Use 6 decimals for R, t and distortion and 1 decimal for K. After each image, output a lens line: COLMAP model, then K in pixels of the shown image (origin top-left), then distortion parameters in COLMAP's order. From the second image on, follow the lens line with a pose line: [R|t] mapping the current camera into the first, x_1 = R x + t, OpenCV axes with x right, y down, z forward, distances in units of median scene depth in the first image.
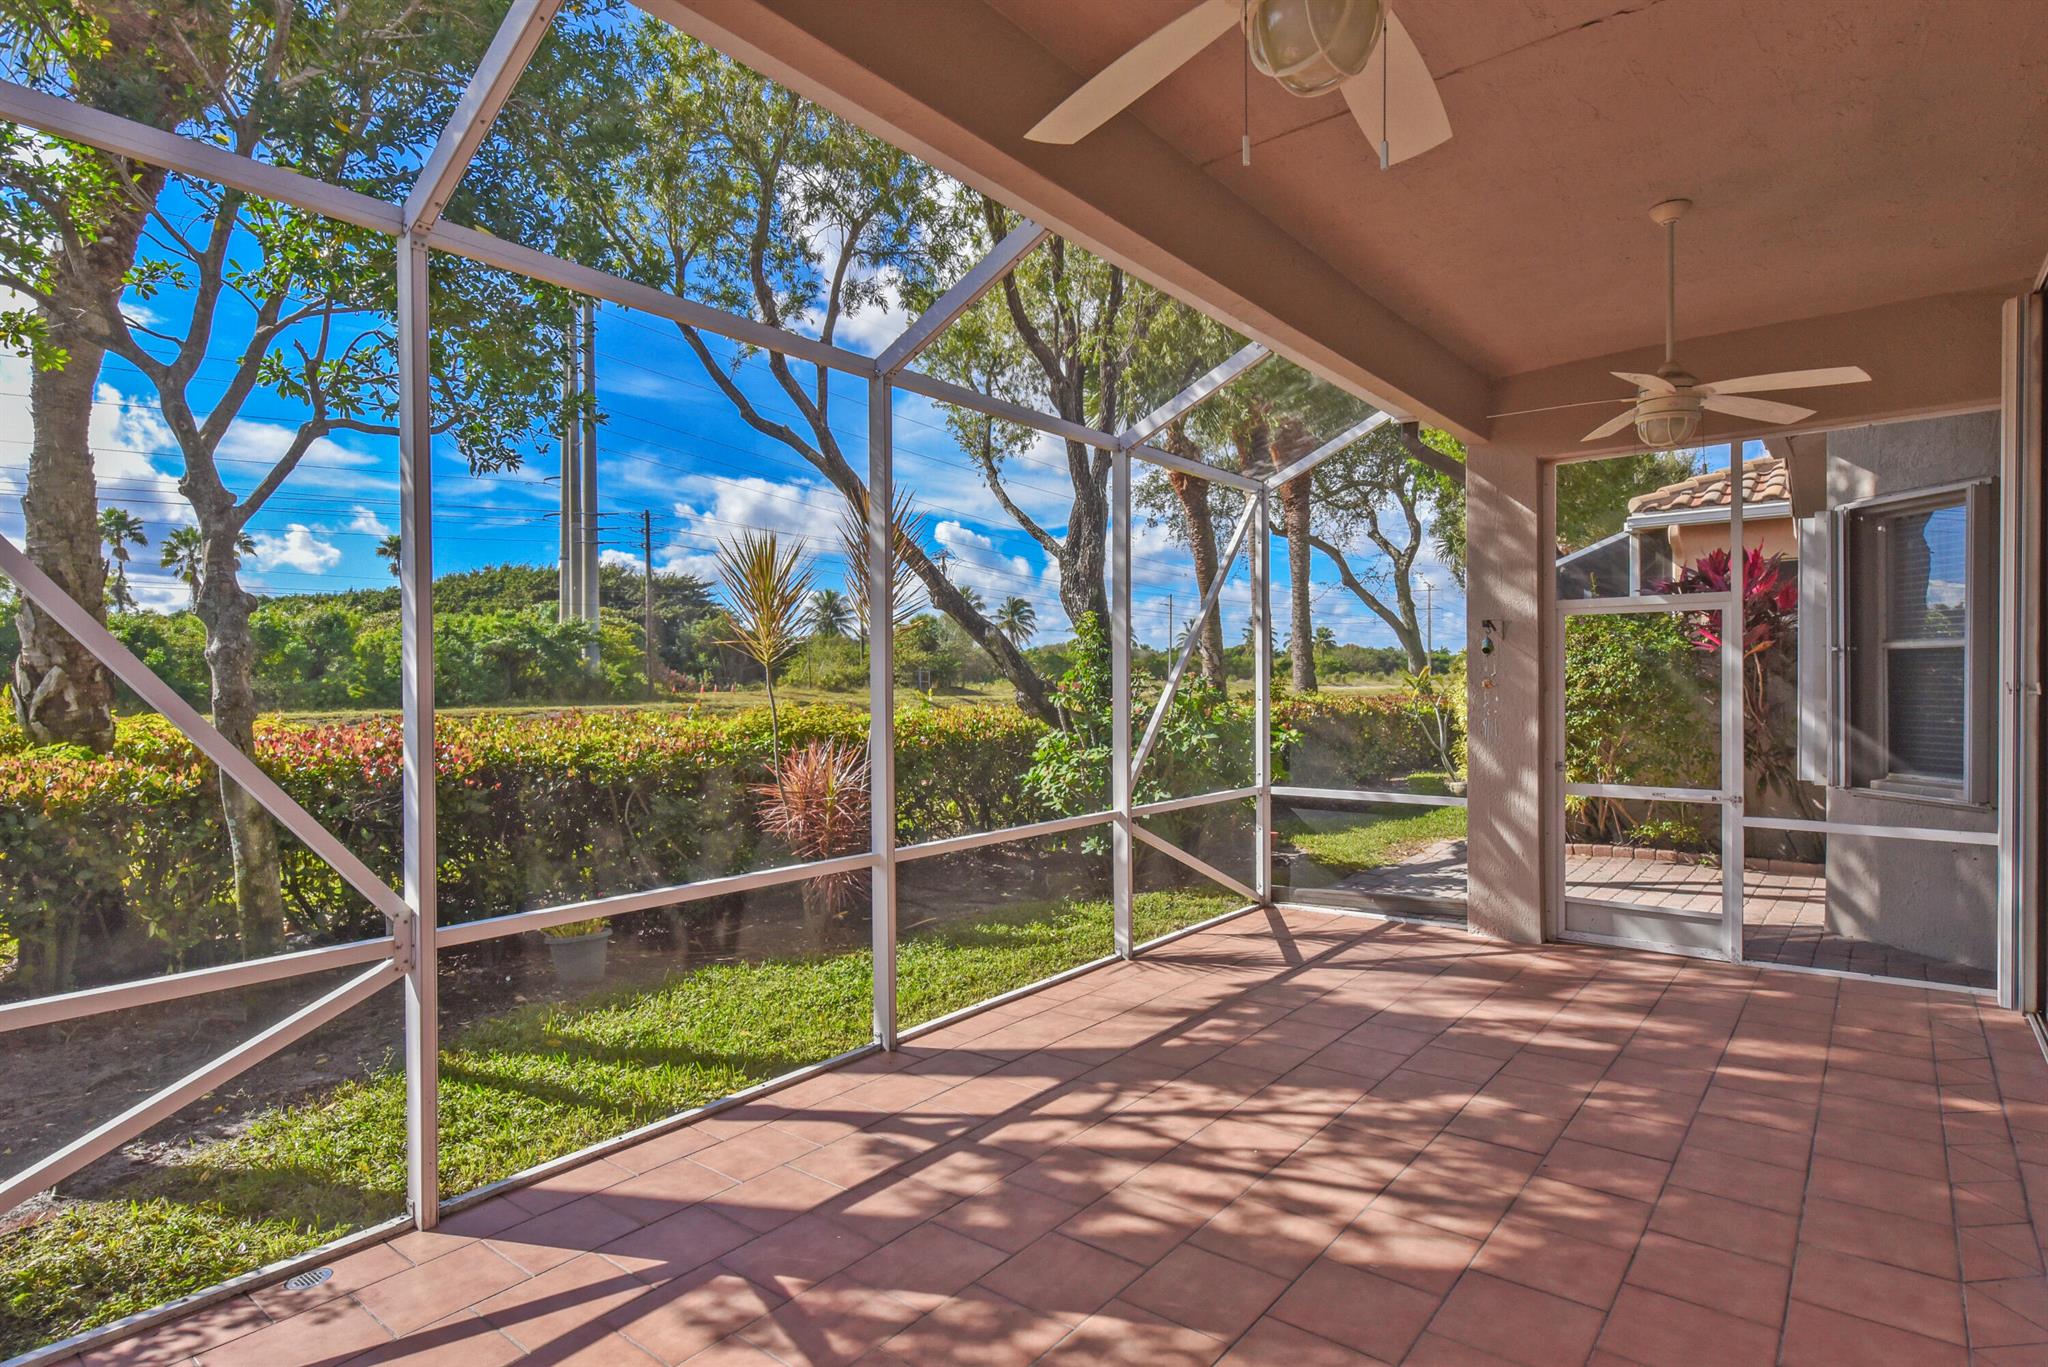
lens RADIAL K [[1055.4, 0, 1028.4], [0, 1055.4, 690.7], [0, 0, 1]] dist [-0.004331, -0.004529]
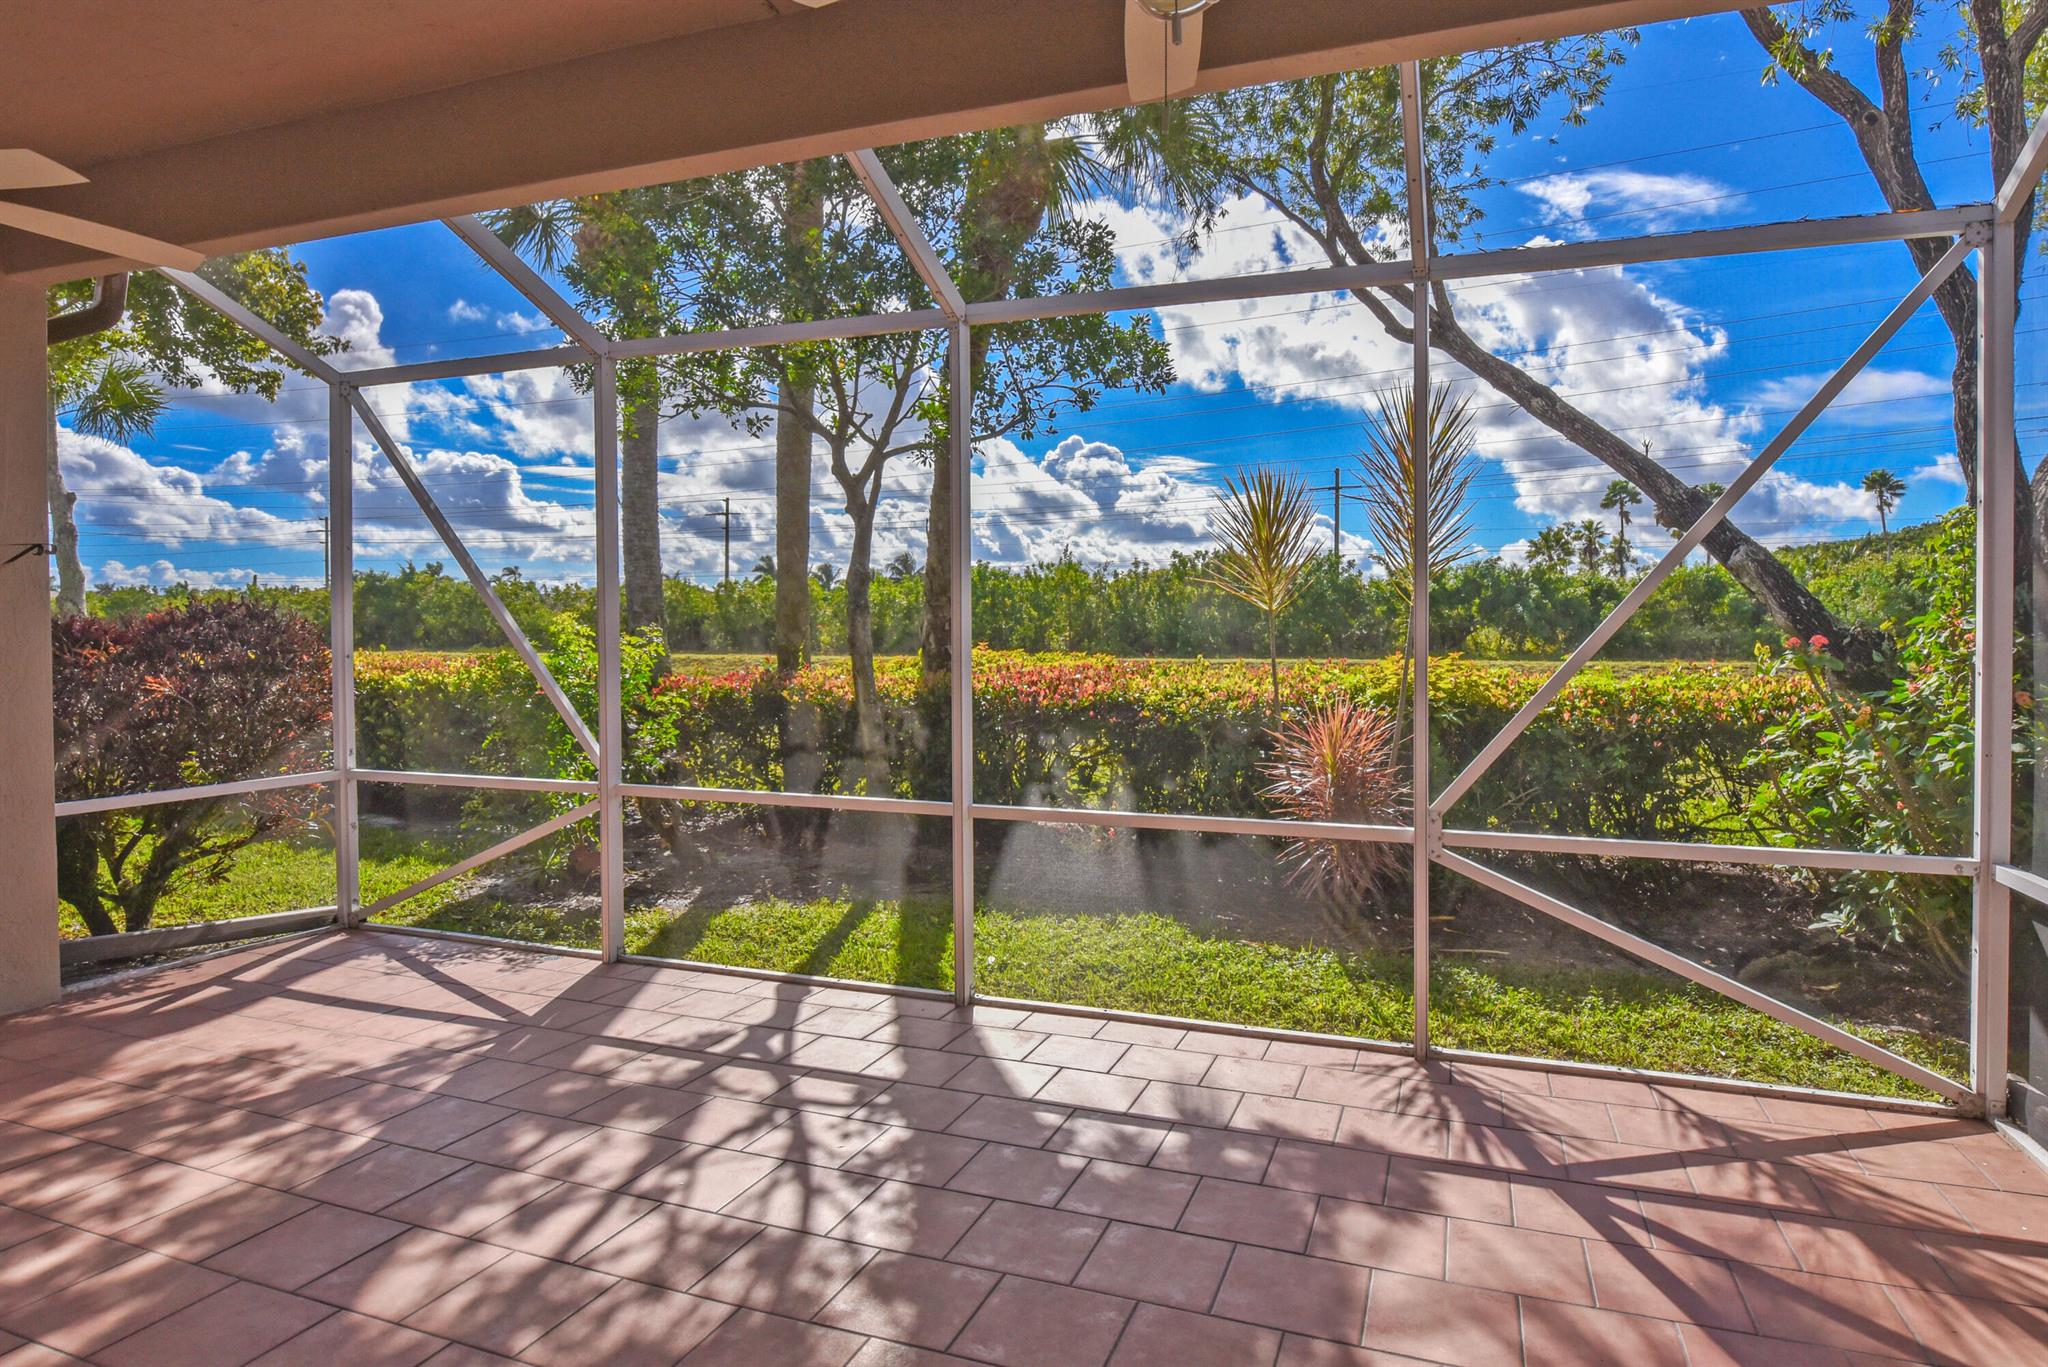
lens RADIAL K [[1097.7, 0, 1066.4], [0, 1097.7, 634.6], [0, 0, 1]] dist [-0.005243, -0.002371]
pose [[0.323442, 0.010592, -0.946189, 1.076776], [0.001740, 0.999929, 0.011789, -0.026681], [0.946246, -0.005459, 0.323400, 0.926624]]
